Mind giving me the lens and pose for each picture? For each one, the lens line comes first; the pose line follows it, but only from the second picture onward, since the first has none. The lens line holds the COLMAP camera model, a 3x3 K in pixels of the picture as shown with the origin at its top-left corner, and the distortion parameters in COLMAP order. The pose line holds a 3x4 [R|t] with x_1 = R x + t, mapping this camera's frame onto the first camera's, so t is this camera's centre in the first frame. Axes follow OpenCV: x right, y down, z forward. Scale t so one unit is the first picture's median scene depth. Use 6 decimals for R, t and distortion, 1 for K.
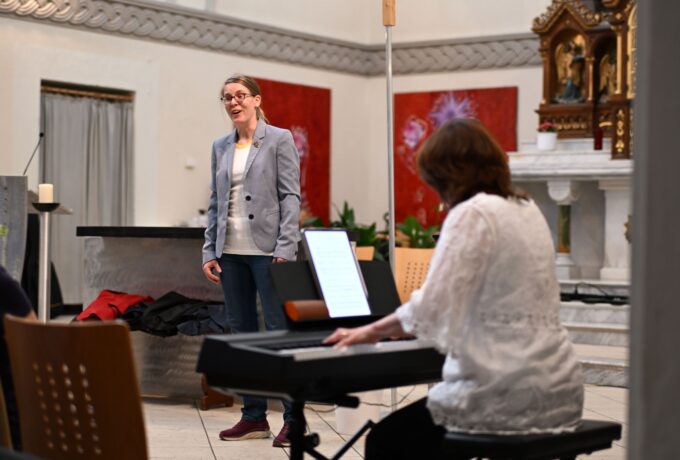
lens RADIAL K [[1507.5, 0, 341.6], [0, 1507.5, 221.0], [0, 0, 1]] dist [-0.000515, 0.278848]
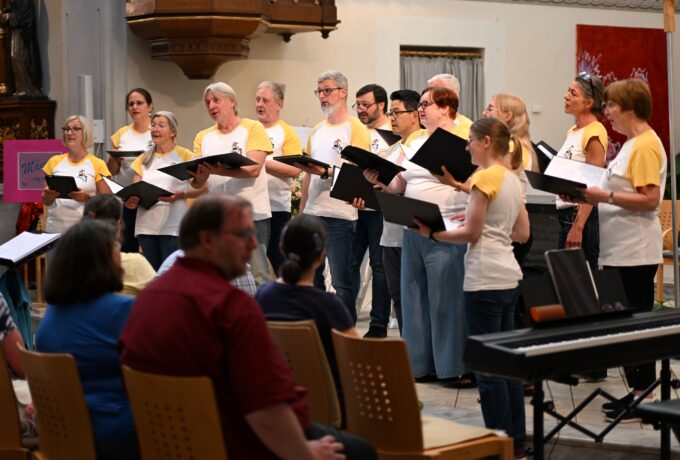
lens RADIAL K [[1507.5, 0, 341.6], [0, 1507.5, 221.0], [0, 0, 1]] dist [-0.000515, 0.278848]
pose [[0.967348, -0.011457, -0.253192, 0.043700], [0.029193, 0.997365, 0.066406, -0.036775], [0.251764, -0.071630, 0.965134, -0.117968]]
